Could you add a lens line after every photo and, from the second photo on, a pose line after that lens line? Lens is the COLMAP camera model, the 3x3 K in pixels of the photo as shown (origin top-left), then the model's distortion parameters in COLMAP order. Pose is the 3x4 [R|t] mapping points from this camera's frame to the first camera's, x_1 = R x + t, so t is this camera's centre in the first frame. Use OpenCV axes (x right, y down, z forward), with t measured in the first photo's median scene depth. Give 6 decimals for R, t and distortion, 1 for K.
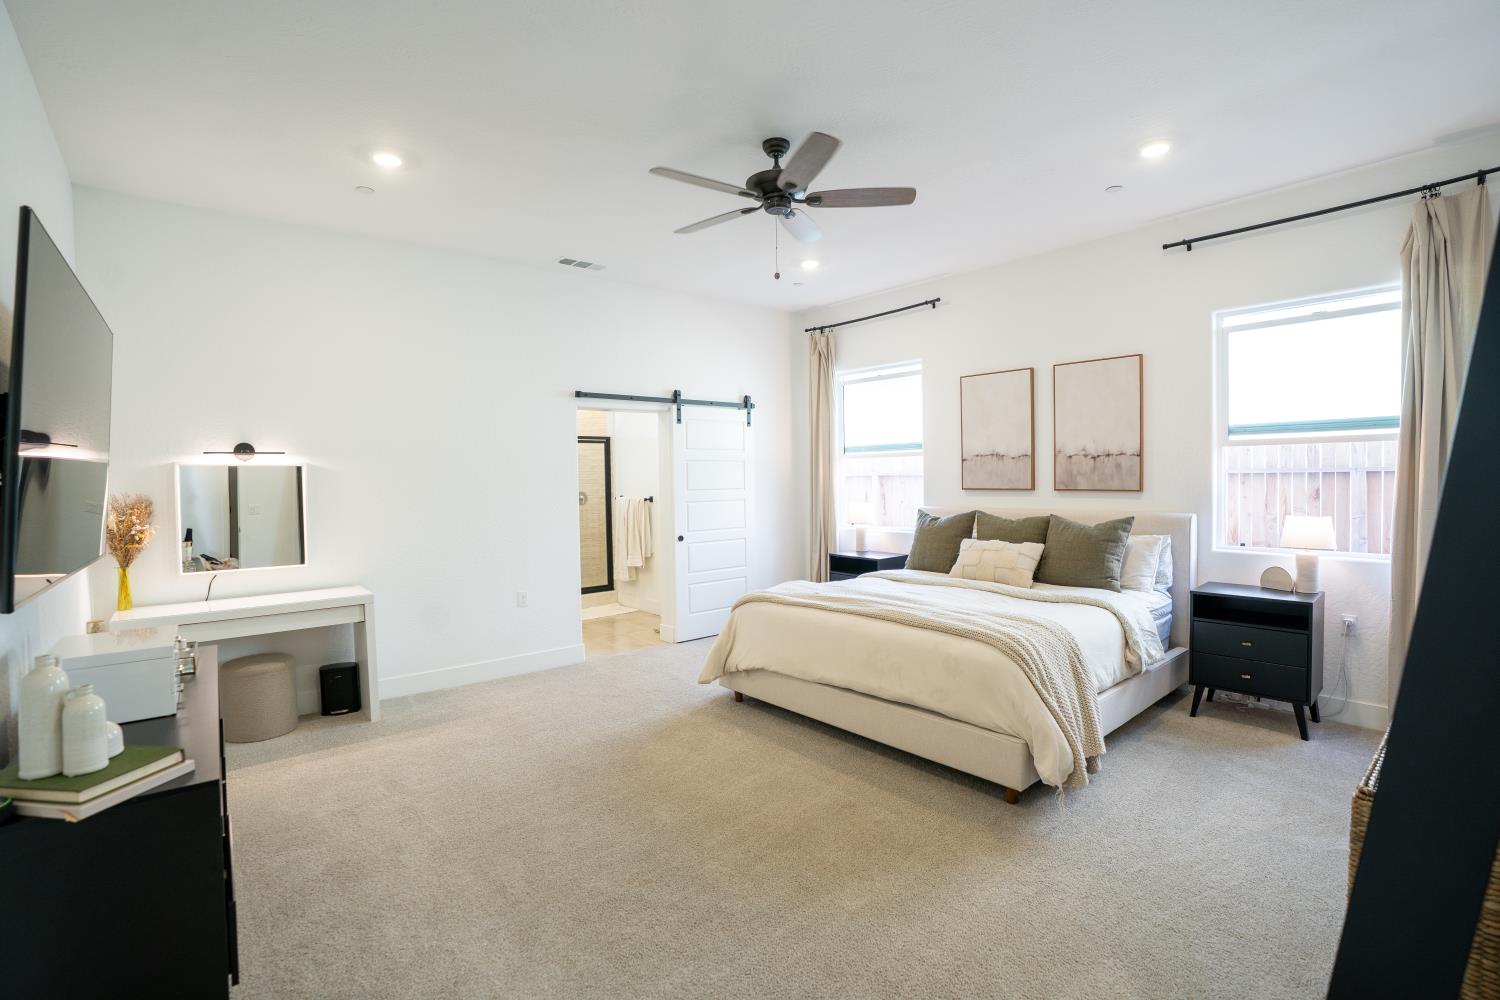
lens RADIAL K [[696.1, 0, 745.9], [0, 696.1, 496.0], [0, 0, 1]] dist [-0.074612, 0.030690]
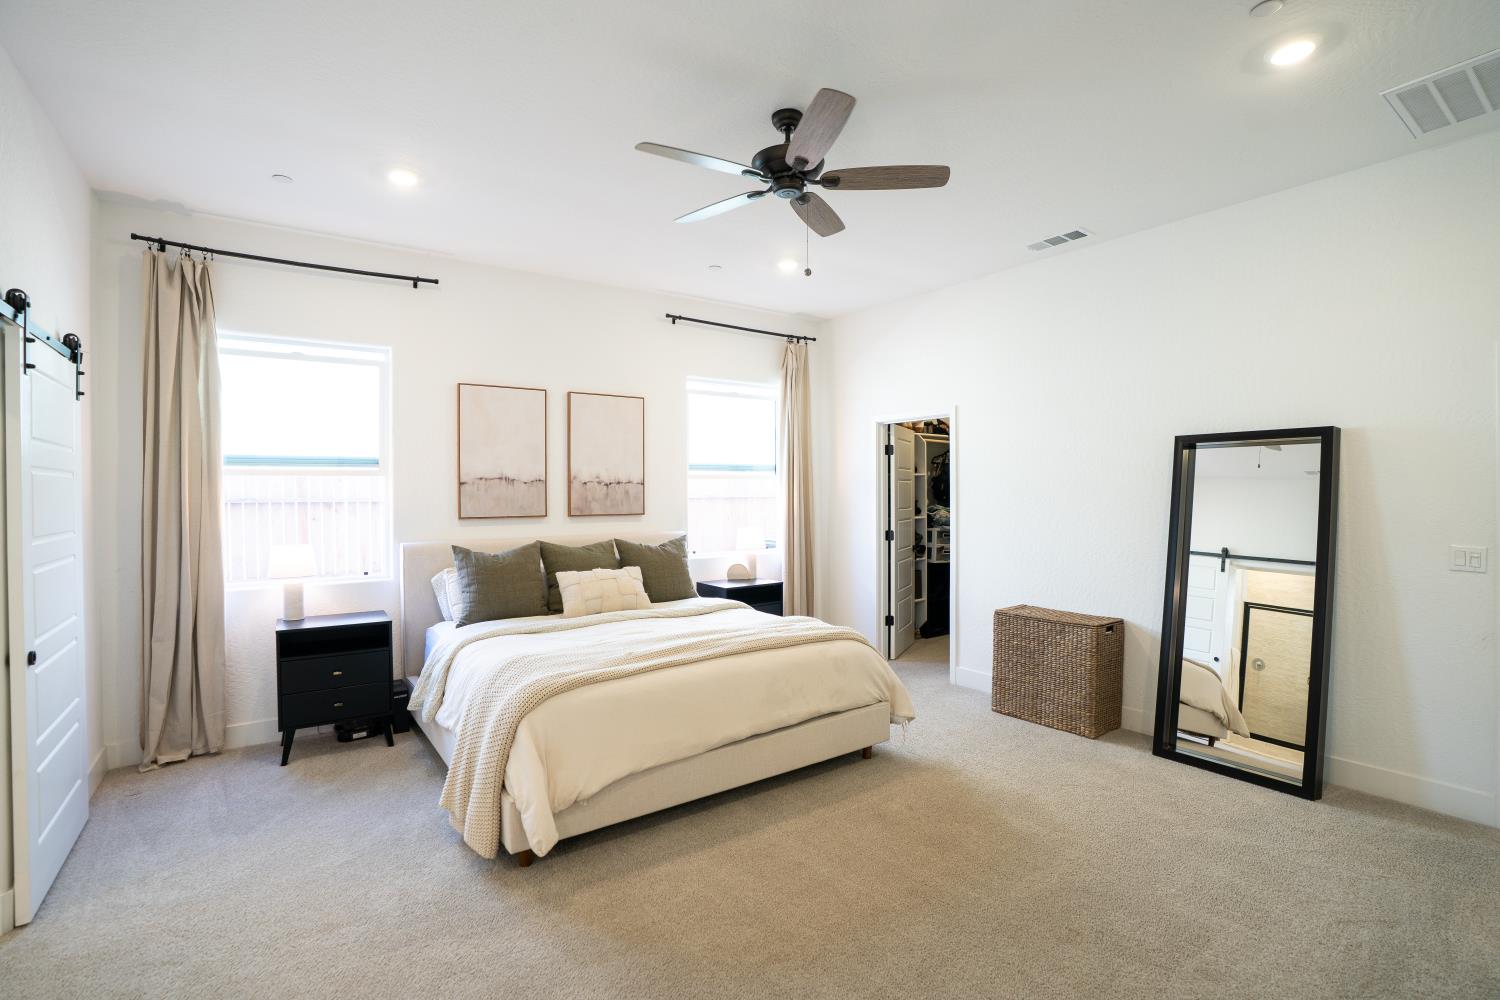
lens RADIAL K [[696.1, 0, 745.9], [0, 696.1, 496.0], [0, 0, 1]] dist [-0.074612, 0.030690]
pose [[0.068481, 0.010936, 0.997592, -0.561375], [0.036317, 0.999250, -0.013447, -0.015520], [-0.996991, 0.037150, 0.068033, 0.698199]]
